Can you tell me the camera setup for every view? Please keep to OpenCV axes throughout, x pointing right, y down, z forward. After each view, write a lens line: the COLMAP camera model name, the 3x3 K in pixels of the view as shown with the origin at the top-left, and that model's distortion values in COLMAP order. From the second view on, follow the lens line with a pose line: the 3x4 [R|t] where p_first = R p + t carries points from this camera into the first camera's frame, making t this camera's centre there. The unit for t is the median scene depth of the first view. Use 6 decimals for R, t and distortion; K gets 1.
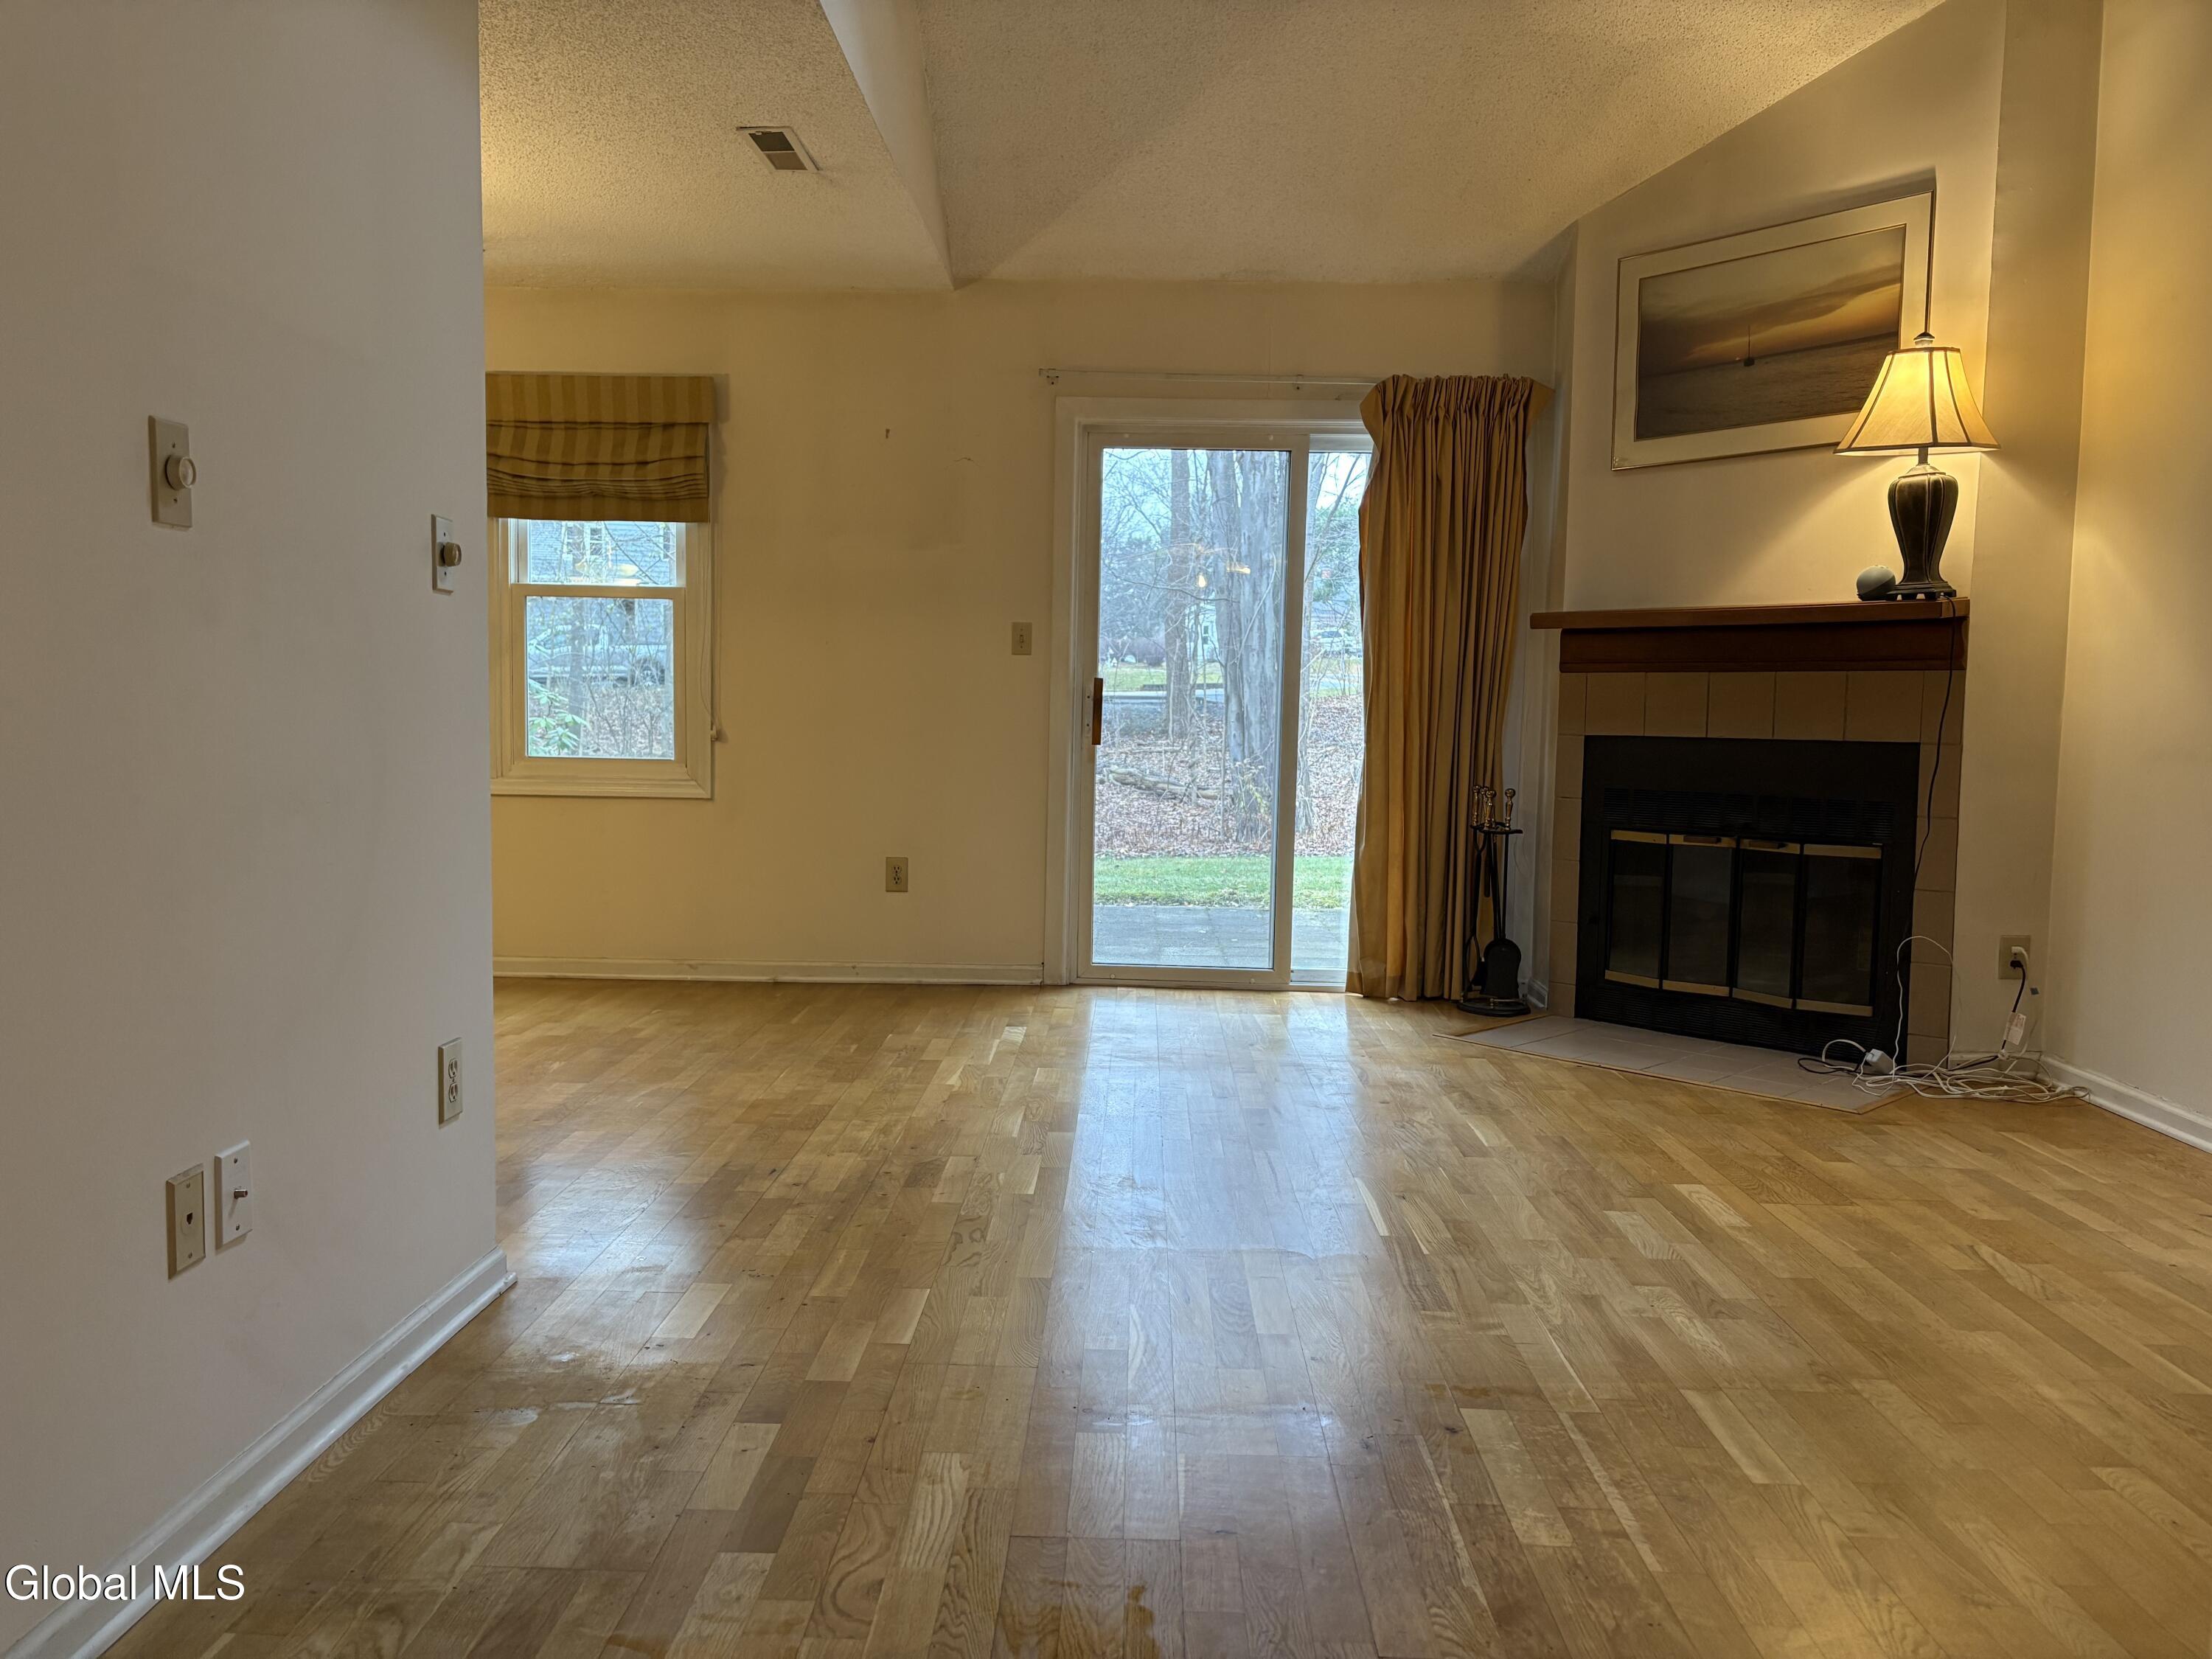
lens RADIAL K [[1682.3, 0, 1106.0], [0, 1682.3, 829.5], [0, 0, 1]] dist [0.081372, -0.083552]
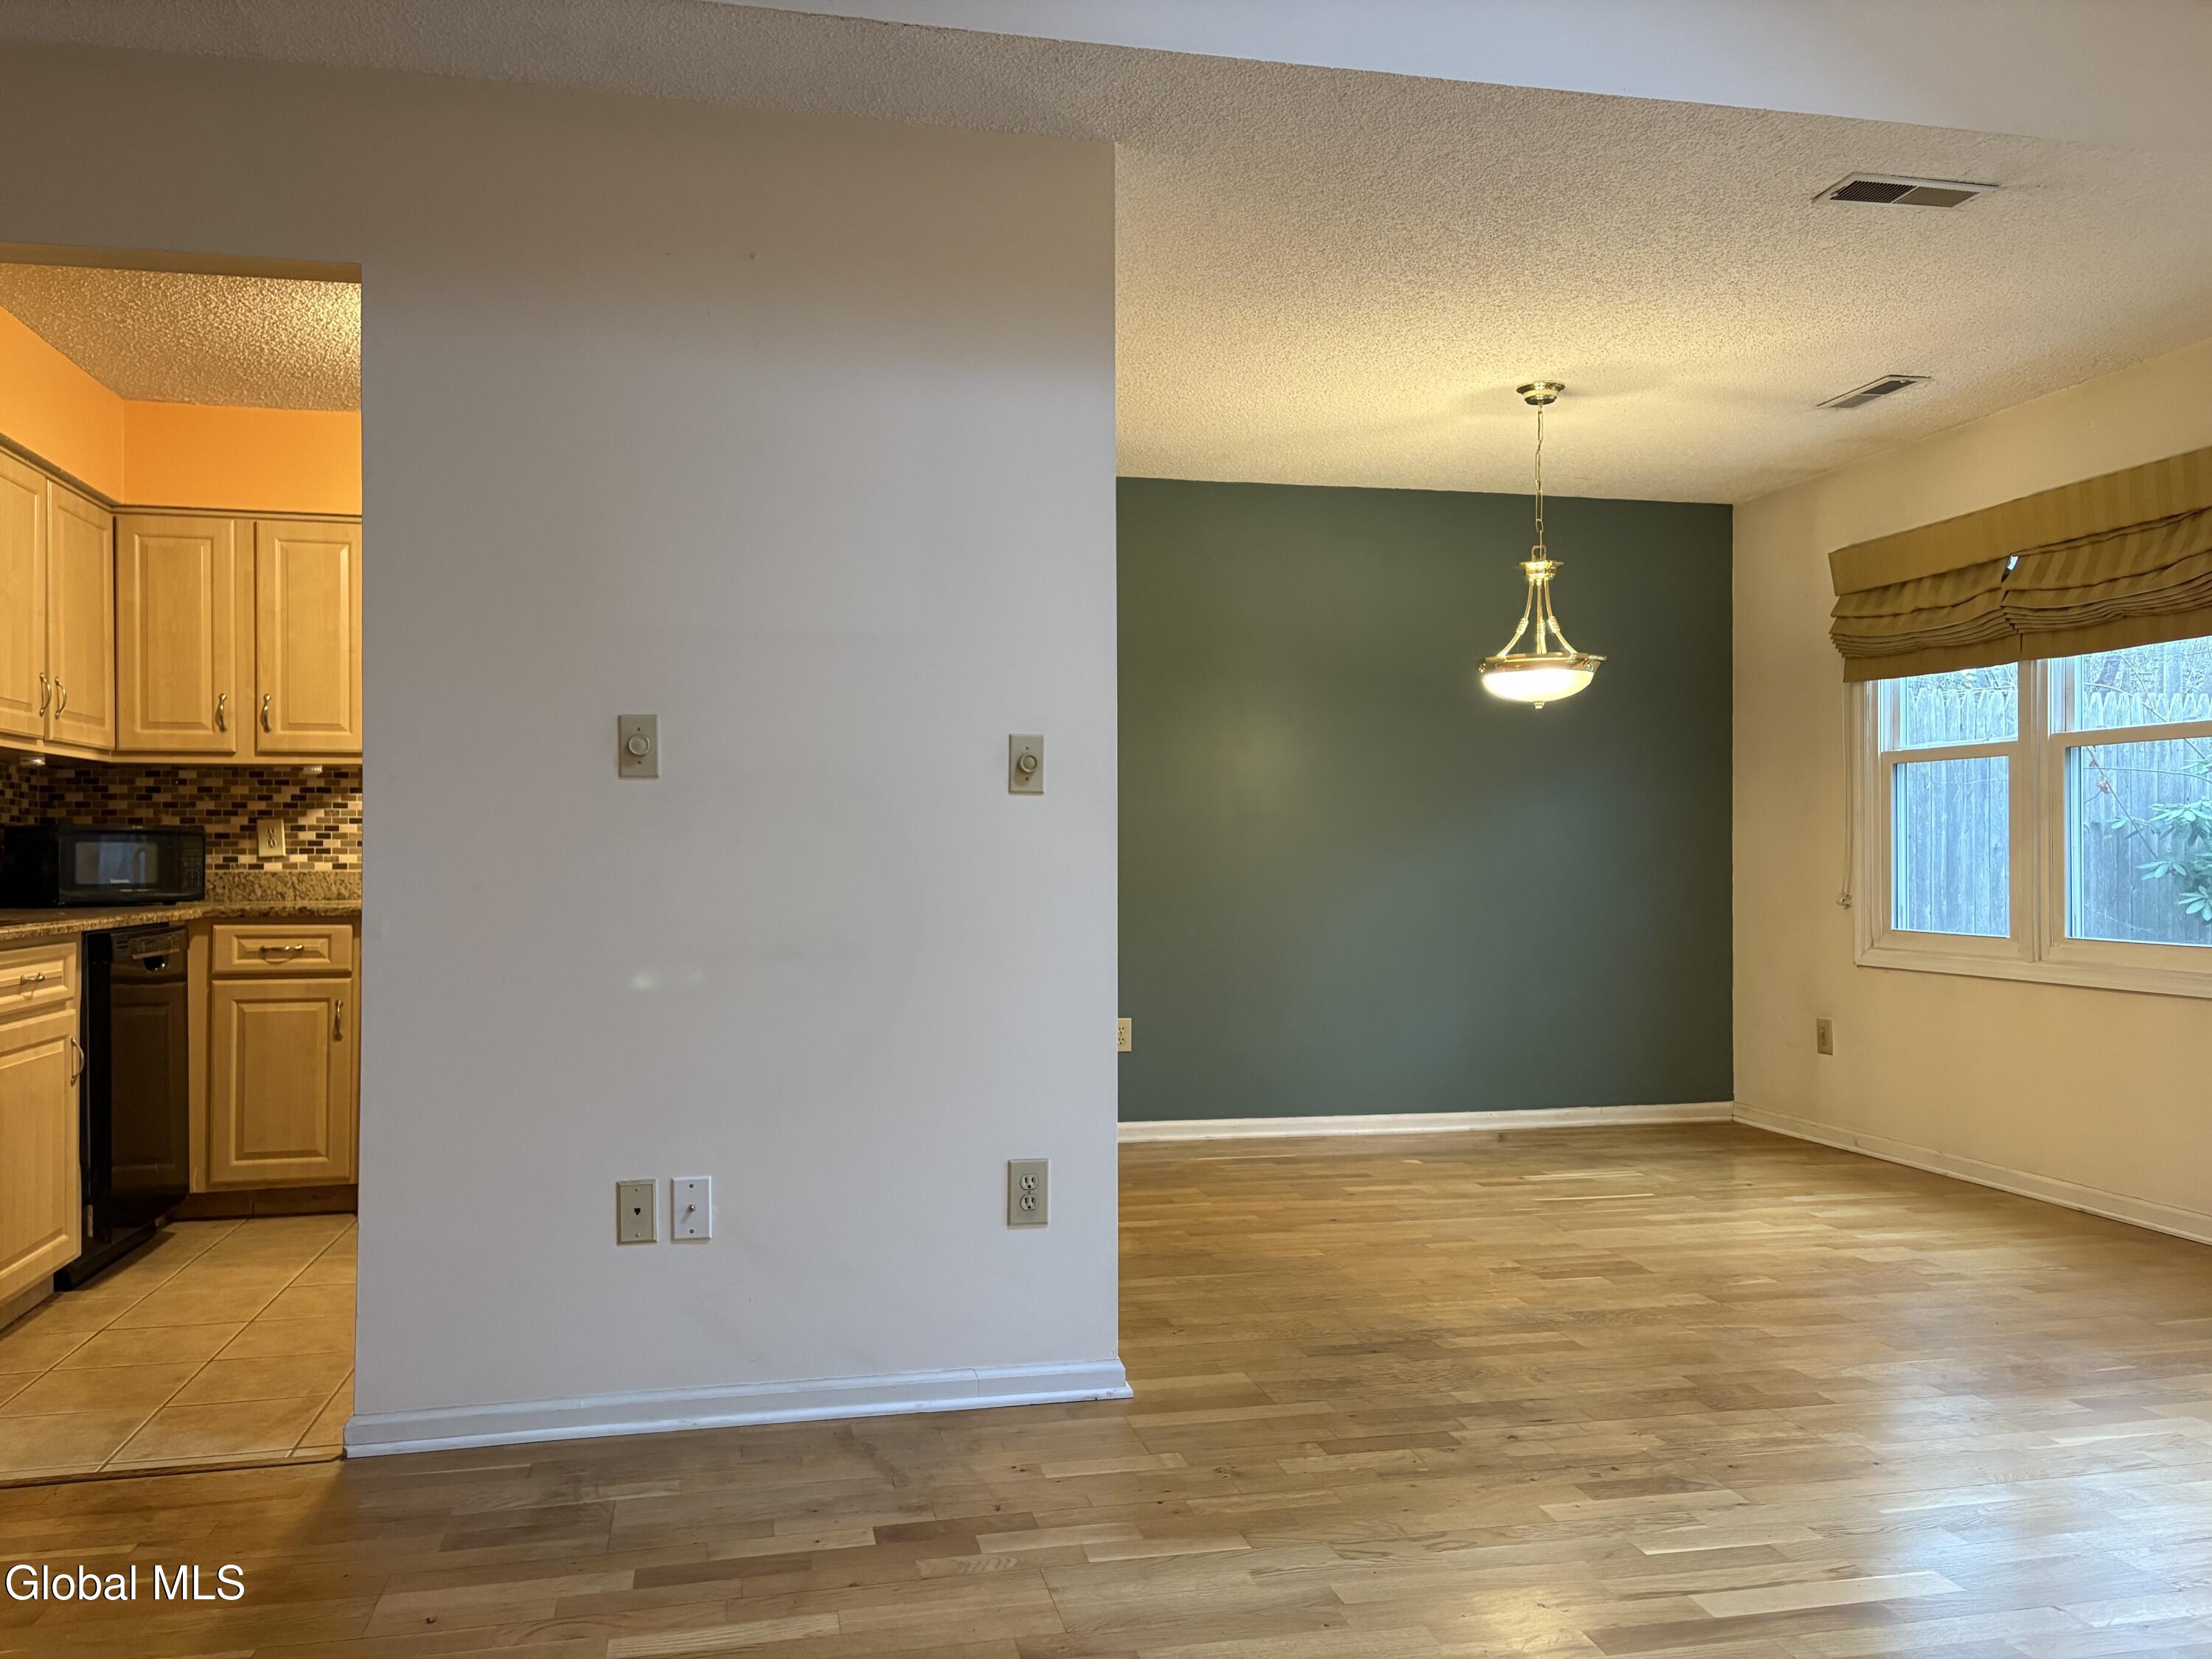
lens RADIAL K [[1685.7, 0, 1087.9], [0, 1685.7, 838.2], [0, 0, 1]] dist [0.036438, -0.008612]
pose [[0.237041, -0.024186, -0.971198, 0.393486], [-0.065226, 0.997038, -0.040749, -0.028838], [0.969308, 0.073006, 0.234762, 0.364750]]
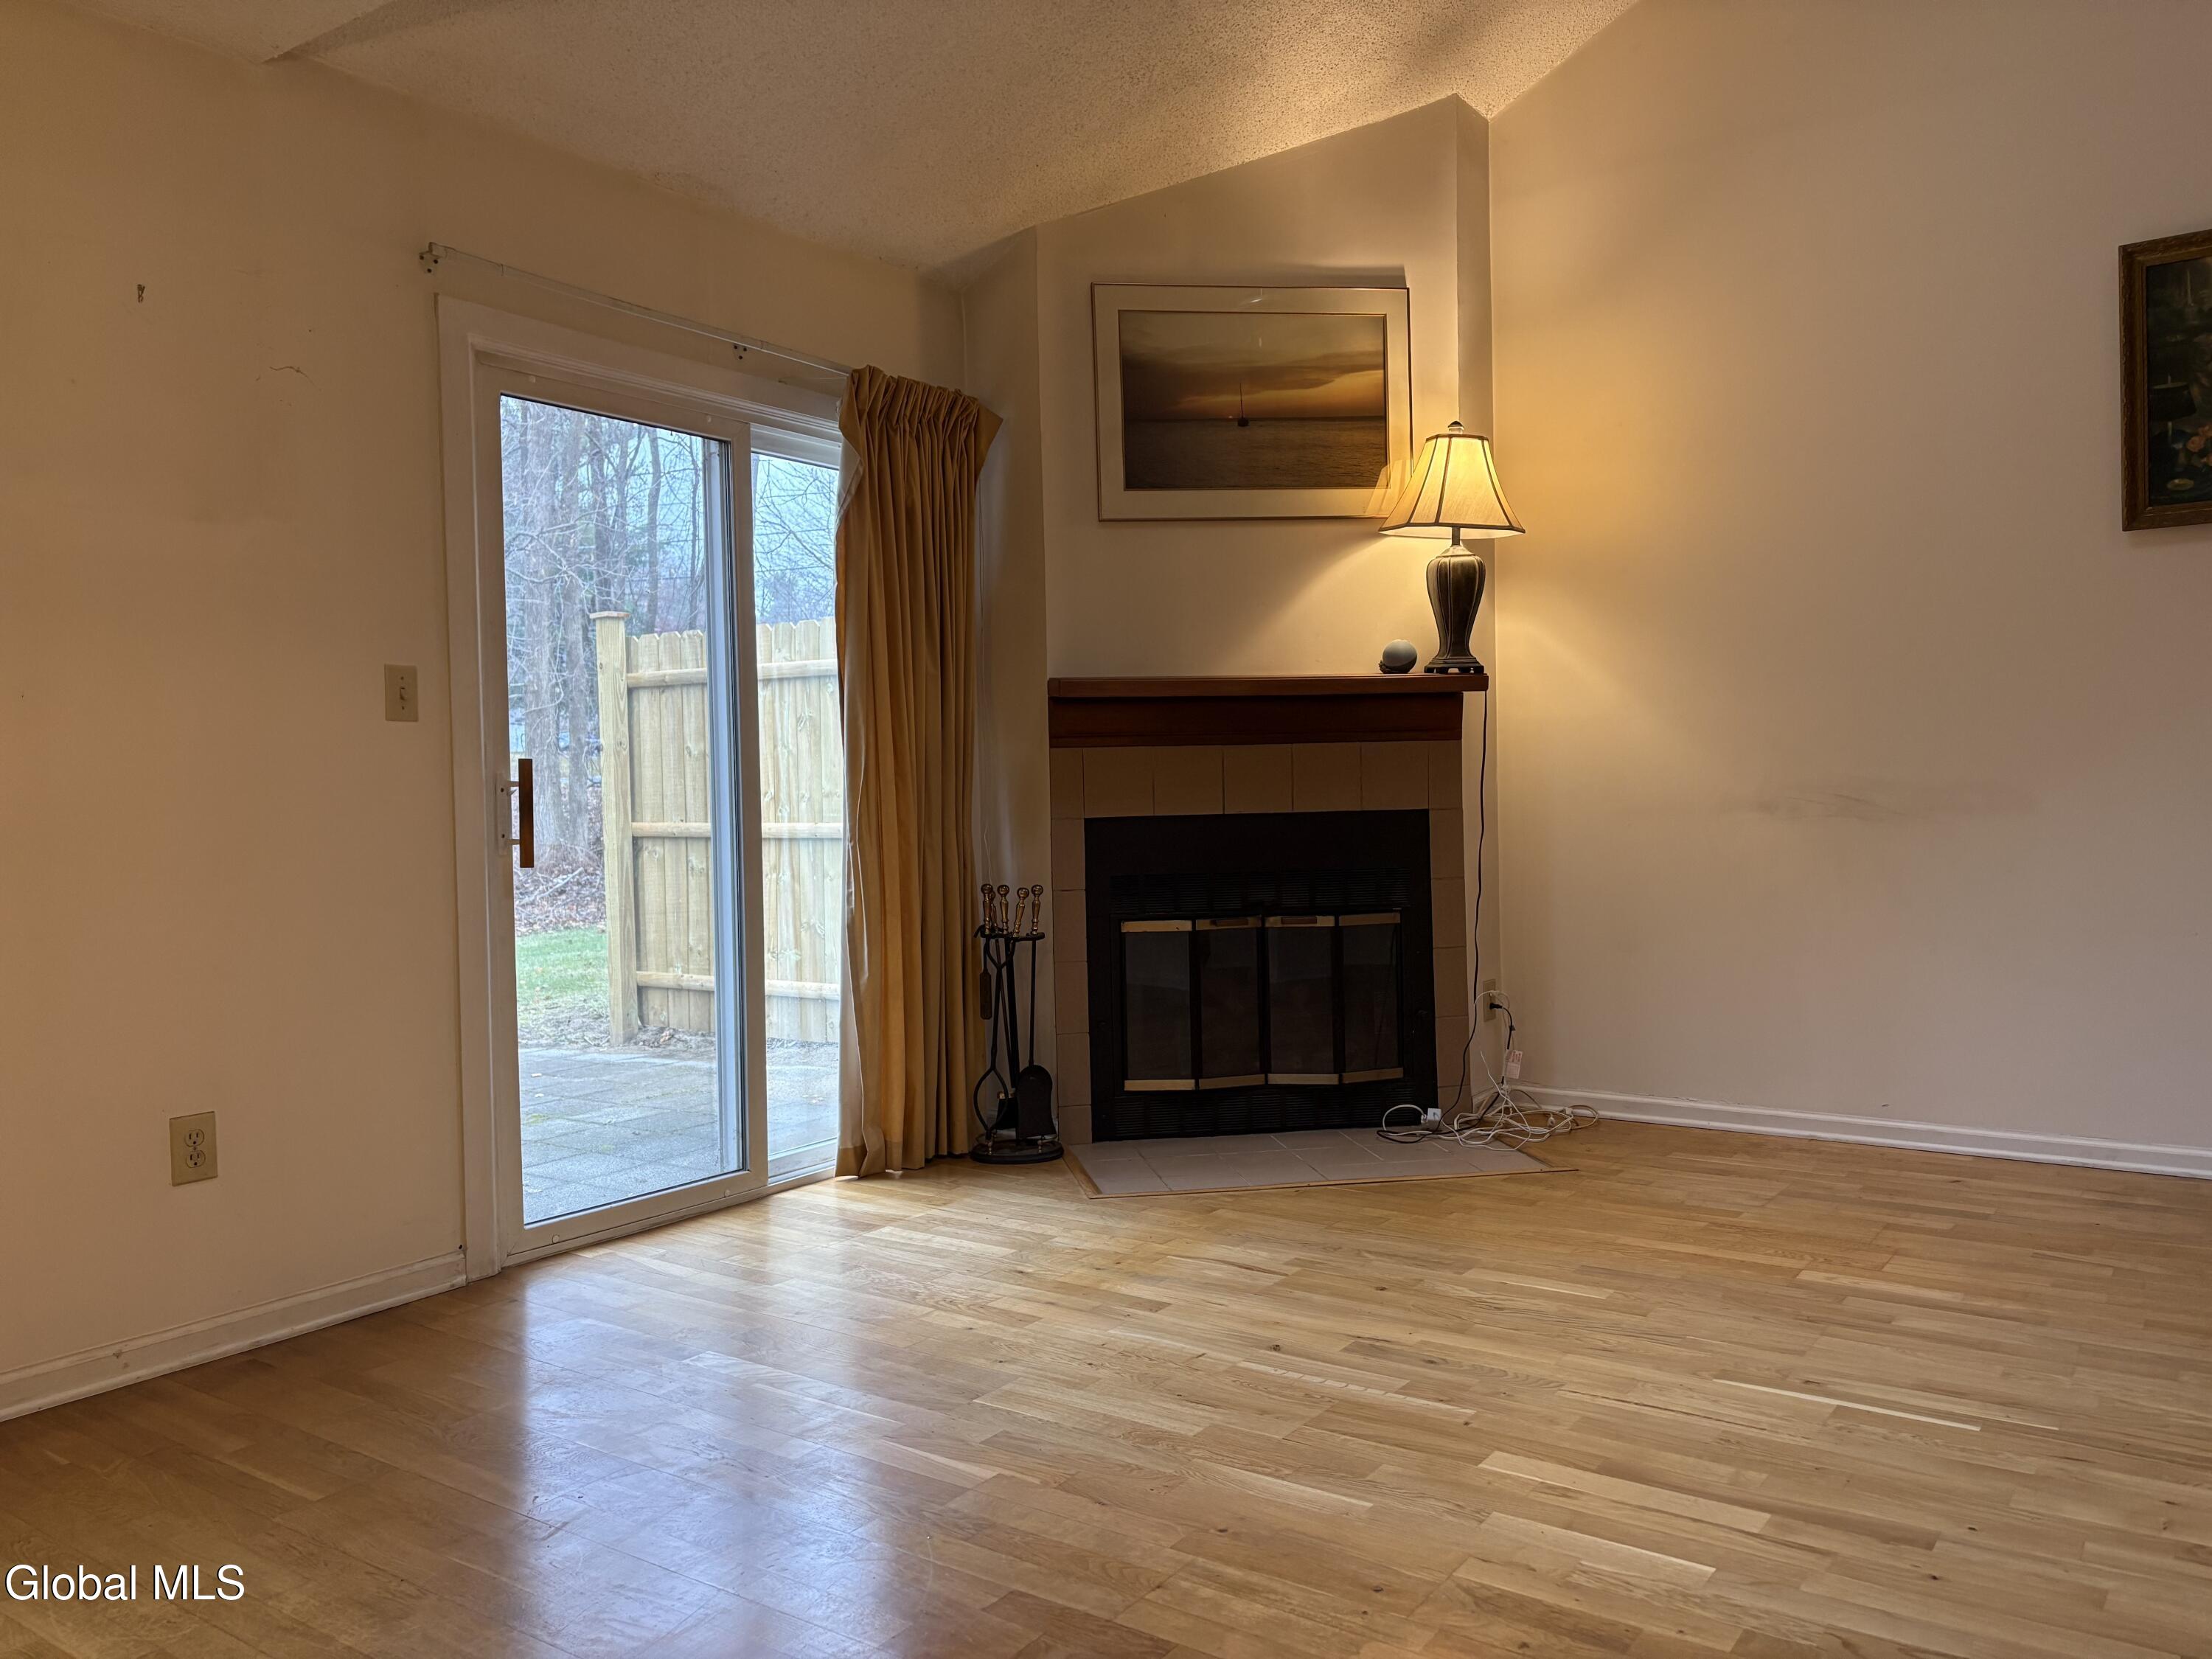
lens RADIAL K [[1656.7, 0, 1111.6], [0, 1656.7, 832.6], [0, 0, 1]] dist [0.097335, -0.116061]
pose [[0.554237, -0.050020, 0.830855, -0.426812], [0.090634, 0.995884, -0.000504, -0.047074], [-0.827410, 0.075583, 0.556489, 0.520585]]
